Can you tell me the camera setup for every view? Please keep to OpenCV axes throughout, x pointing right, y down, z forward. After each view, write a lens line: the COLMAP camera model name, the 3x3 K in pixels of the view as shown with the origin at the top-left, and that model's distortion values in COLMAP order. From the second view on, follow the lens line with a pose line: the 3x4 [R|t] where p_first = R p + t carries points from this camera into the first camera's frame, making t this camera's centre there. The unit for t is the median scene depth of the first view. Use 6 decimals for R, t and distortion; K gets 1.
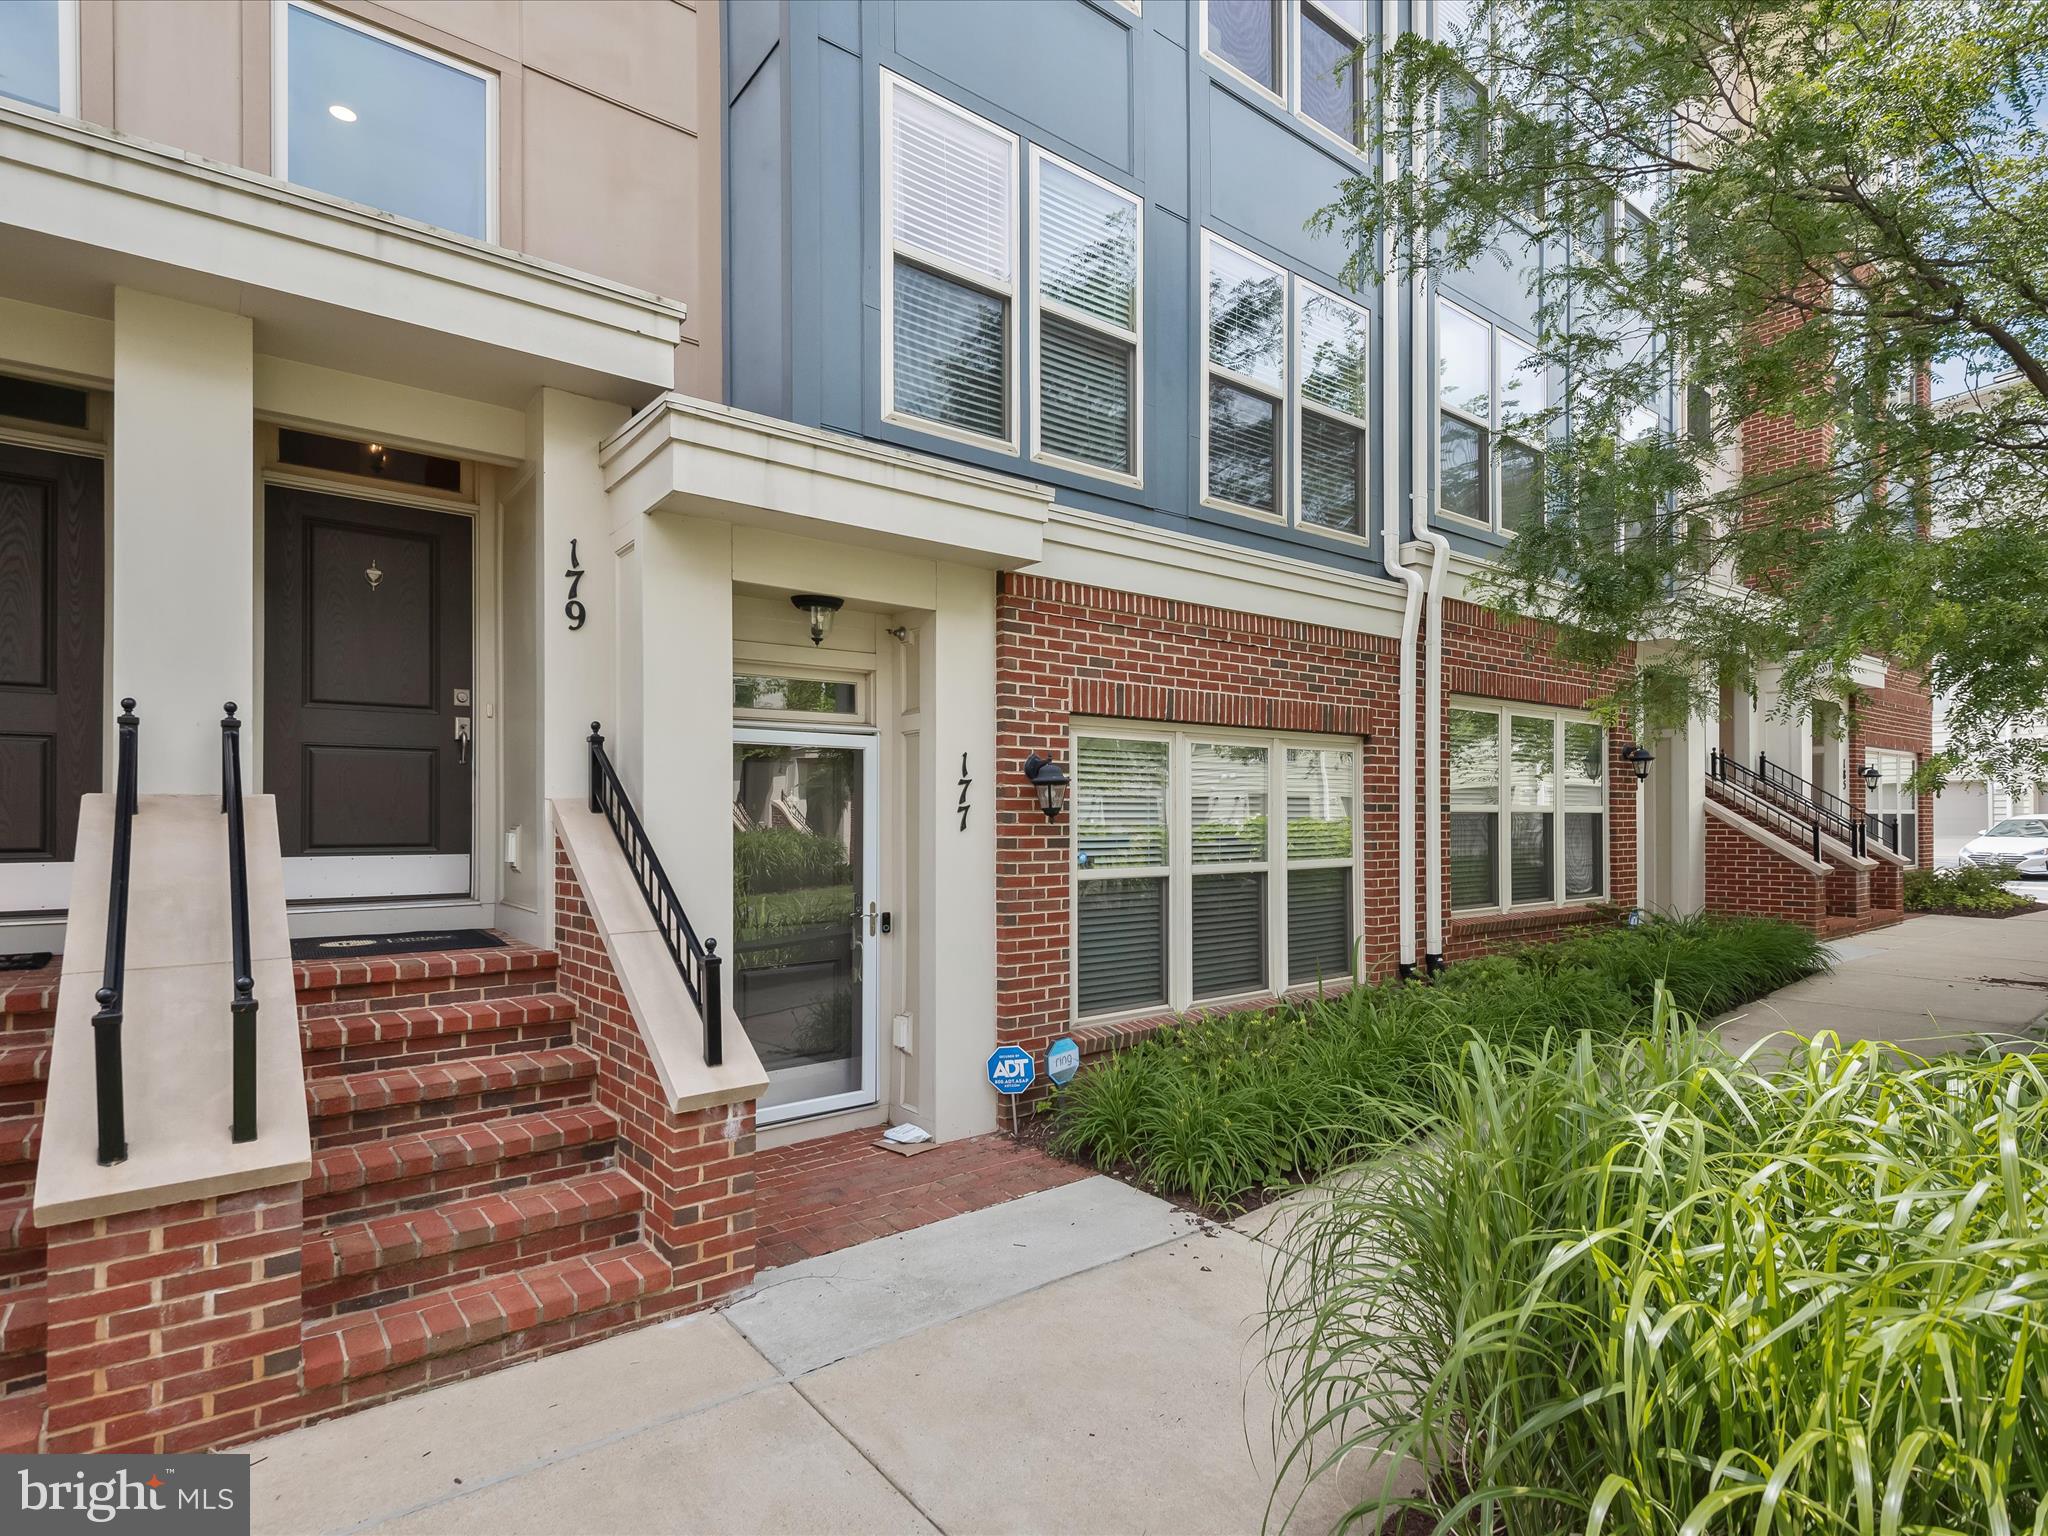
lens RADIAL K [[1074.3, 0, 1062.2], [0, 1074.3, 815.4], [0, 0, 1]] dist [0.037166, -0.029107]
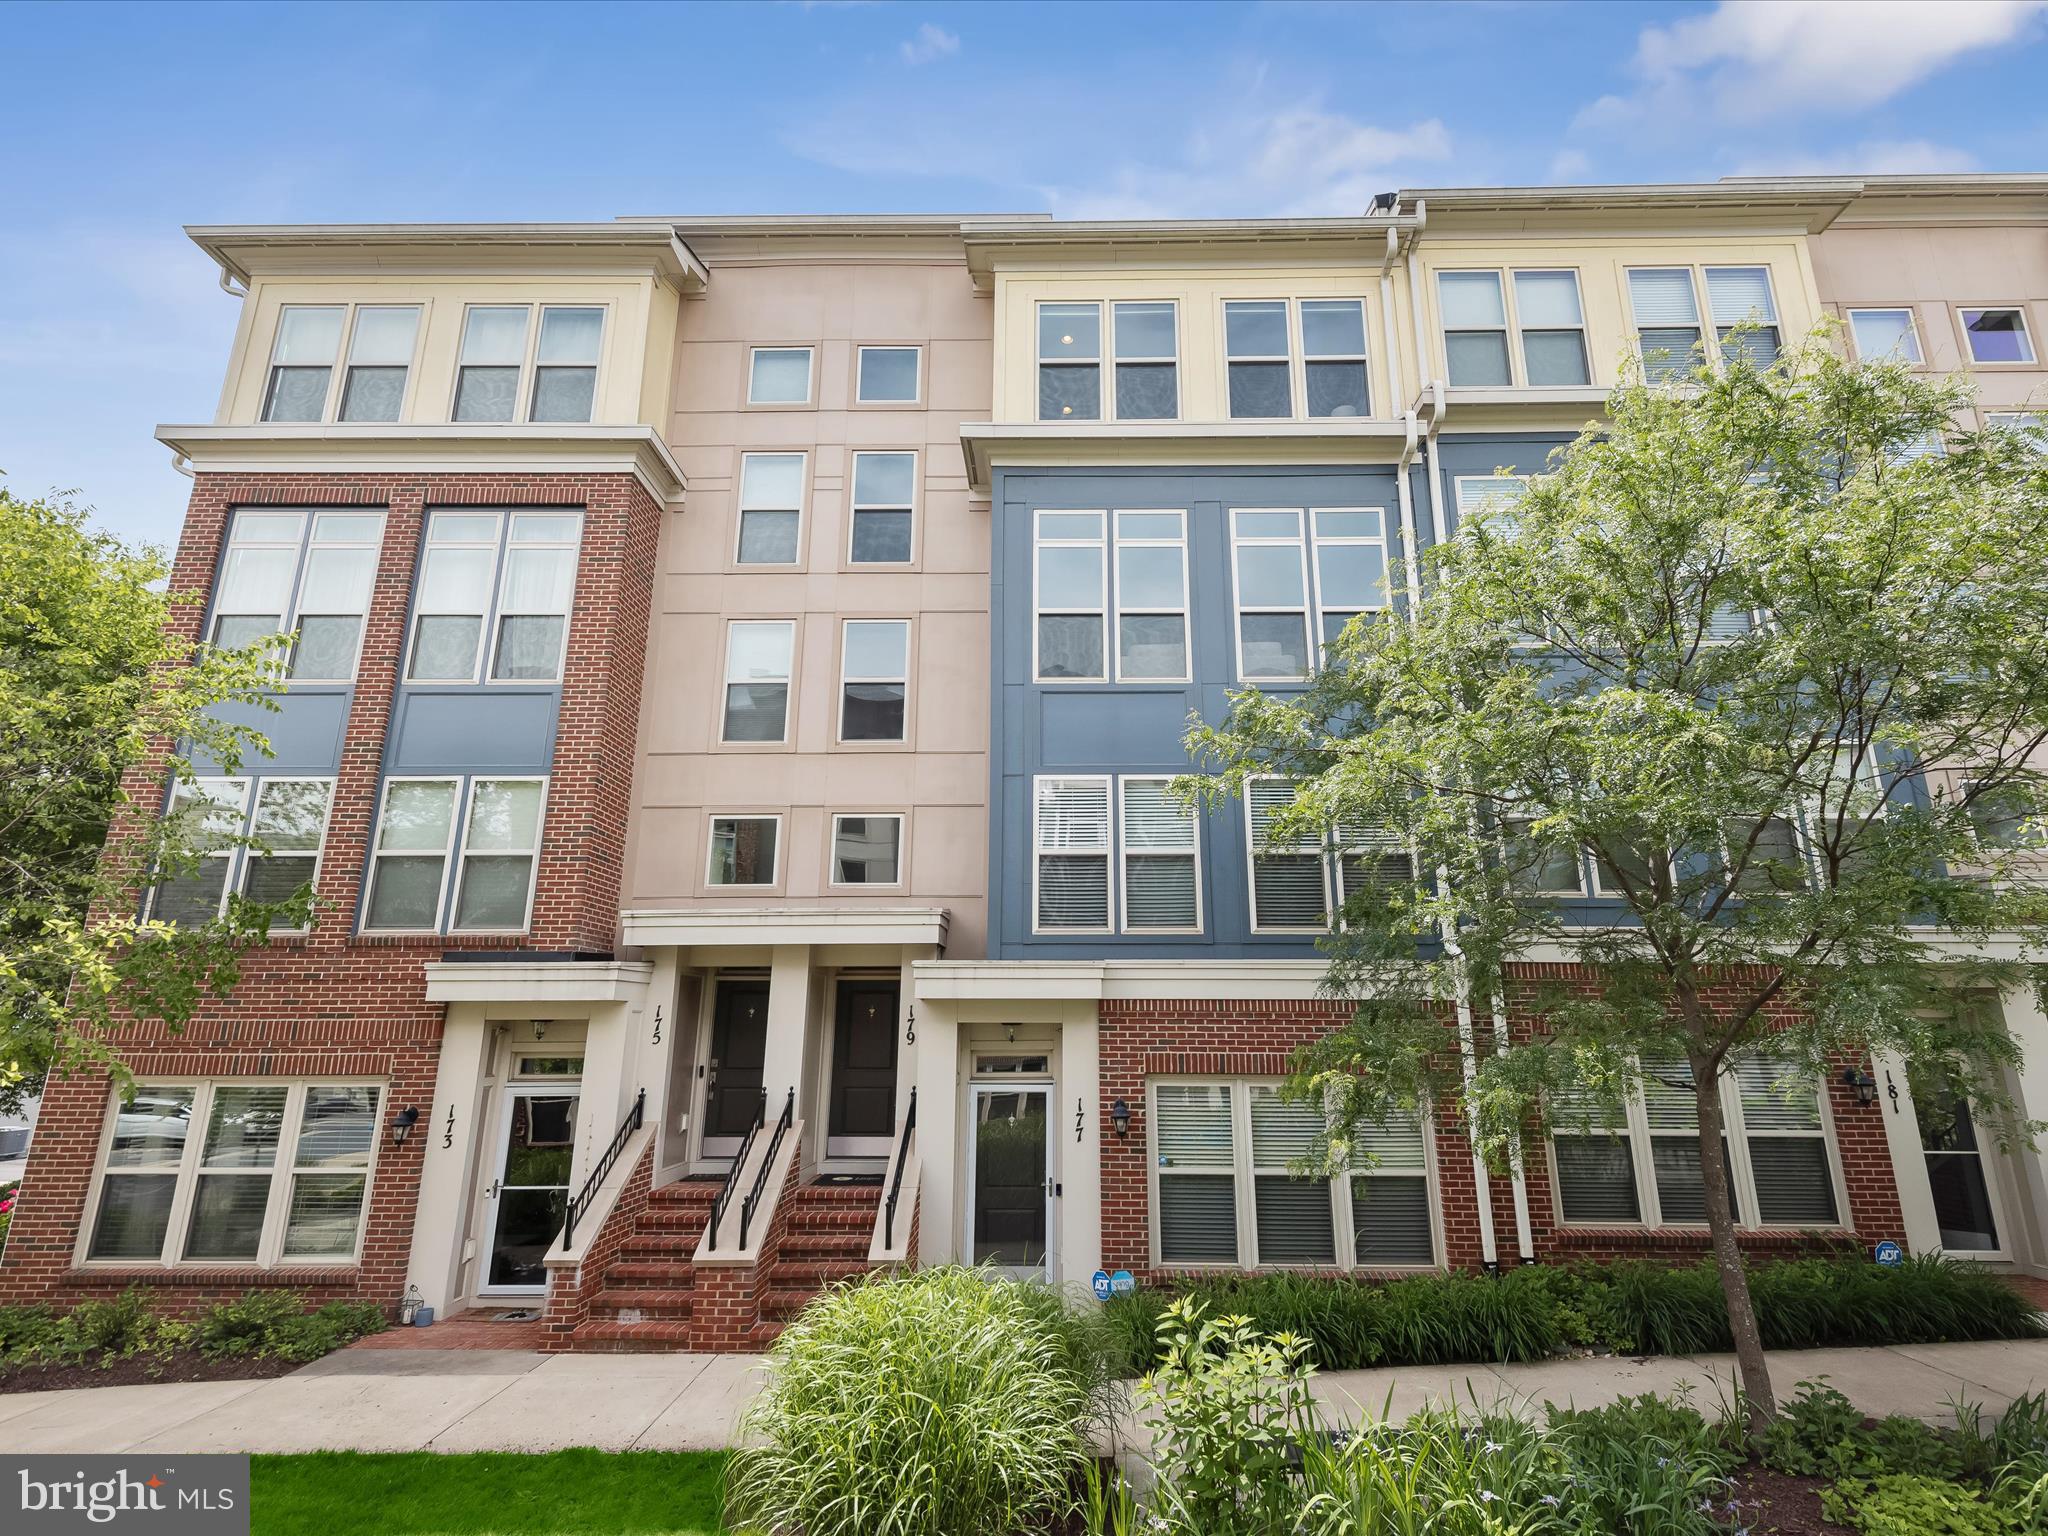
lens RADIAL K [[1054.4, 0, 1030.4], [0, 1054.4, 732.5], [0, 0, 1]] dist [0.037065, -0.025517]
pose [[0.763302, -0.168329, -0.623727, 1.110018], [-0.003100, 0.964494, -0.264088, -0.185154], [0.646035, 0.203512, 0.735678, -0.572591]]
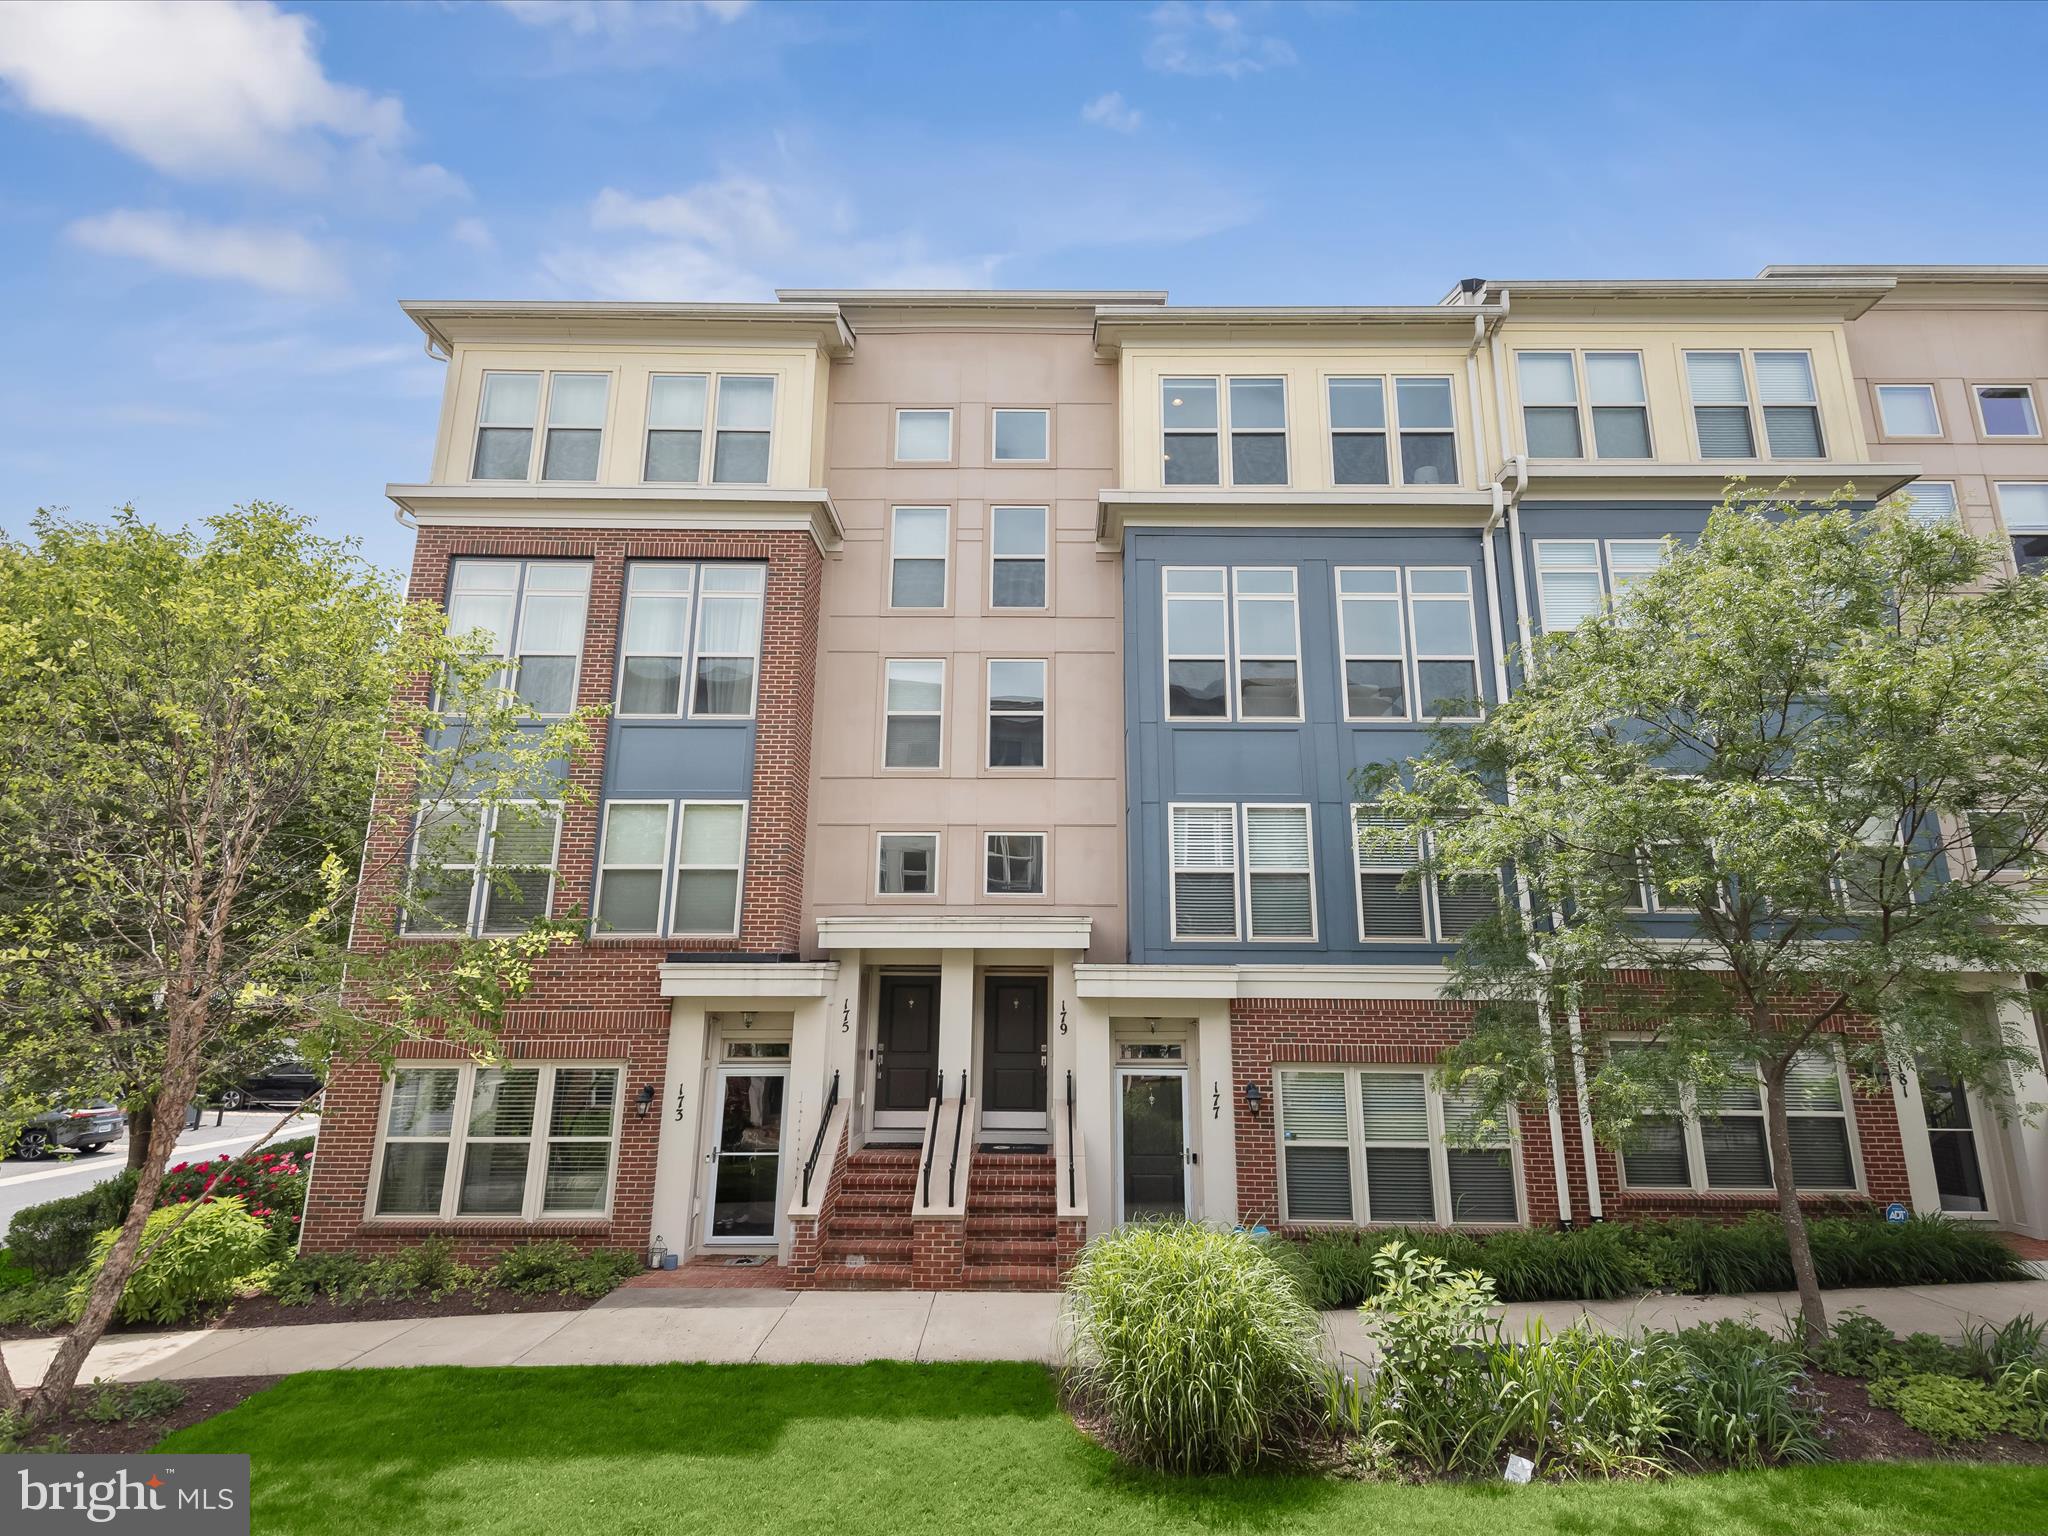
lens RADIAL K [[1054.4, 0, 1030.4], [0, 1054.4, 732.5], [0, 0, 1]] dist [0.037065, -0.025517]
pose [[0.770742, -0.144562, -0.620531, 1.074754], [-0.007587, 0.971769, -0.235811, -0.238831], [0.637103, 0.186457, 0.747886, -1.030638]]
